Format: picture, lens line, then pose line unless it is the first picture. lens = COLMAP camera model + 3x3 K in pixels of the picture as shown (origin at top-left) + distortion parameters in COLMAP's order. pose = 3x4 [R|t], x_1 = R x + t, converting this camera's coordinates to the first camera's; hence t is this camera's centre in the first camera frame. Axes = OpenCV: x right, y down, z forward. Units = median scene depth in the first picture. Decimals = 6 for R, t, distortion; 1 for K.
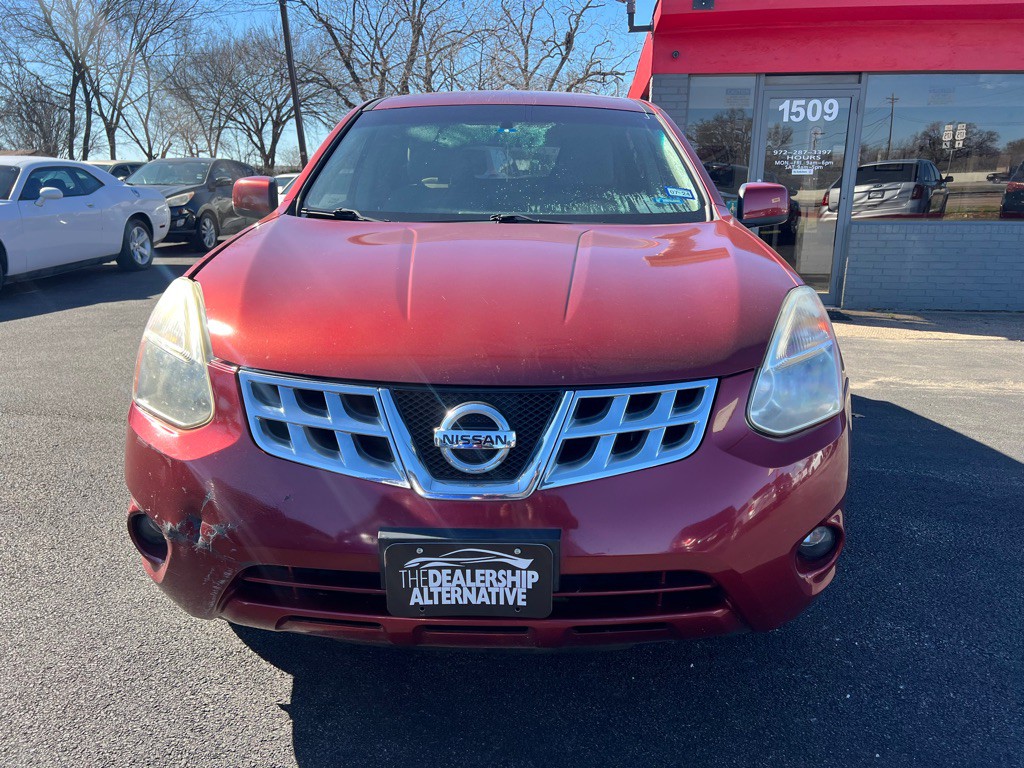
lens RADIAL K [[748.8, 0, 529.3], [0, 748.8, 408.7], [0, 0, 1]] dist [0.042734, -0.037730]
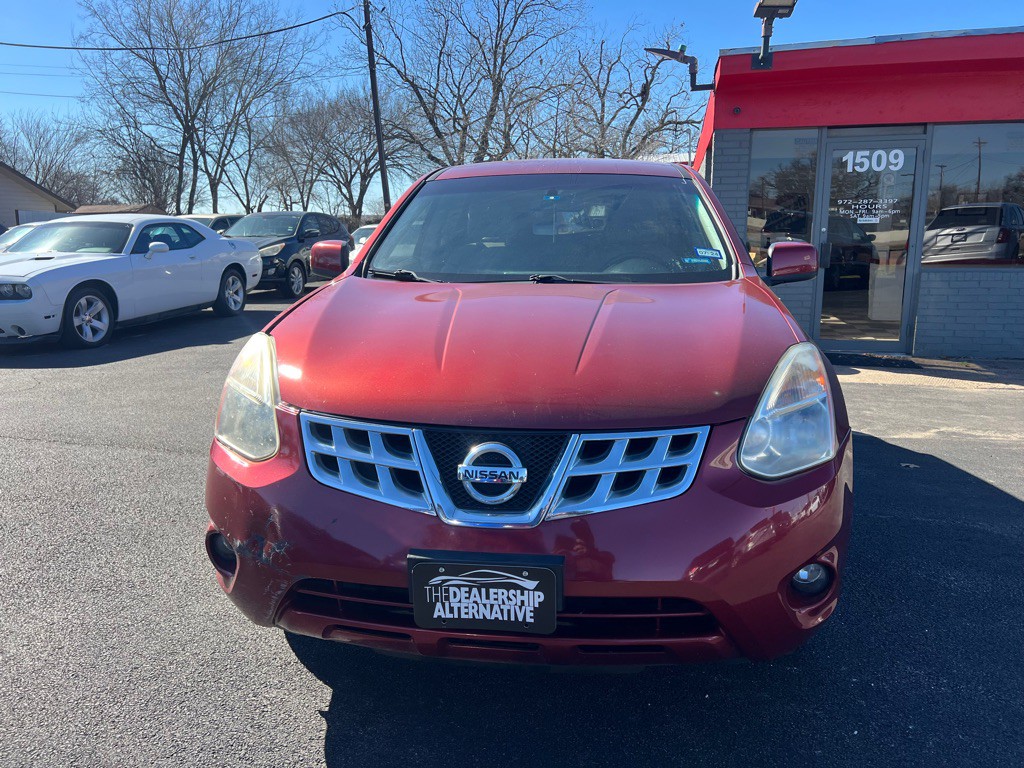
lens RADIAL K [[756.7, 0, 529.0], [0, 756.7, 405.9], [0, 0, 1]] dist [0.043802, -0.047398]
pose [[0.994700, 0.014188, -0.101836, 0.059445], [-0.020327, 0.998022, -0.059496, 0.001803], [0.100790, 0.061251, 0.993020, -0.095947]]
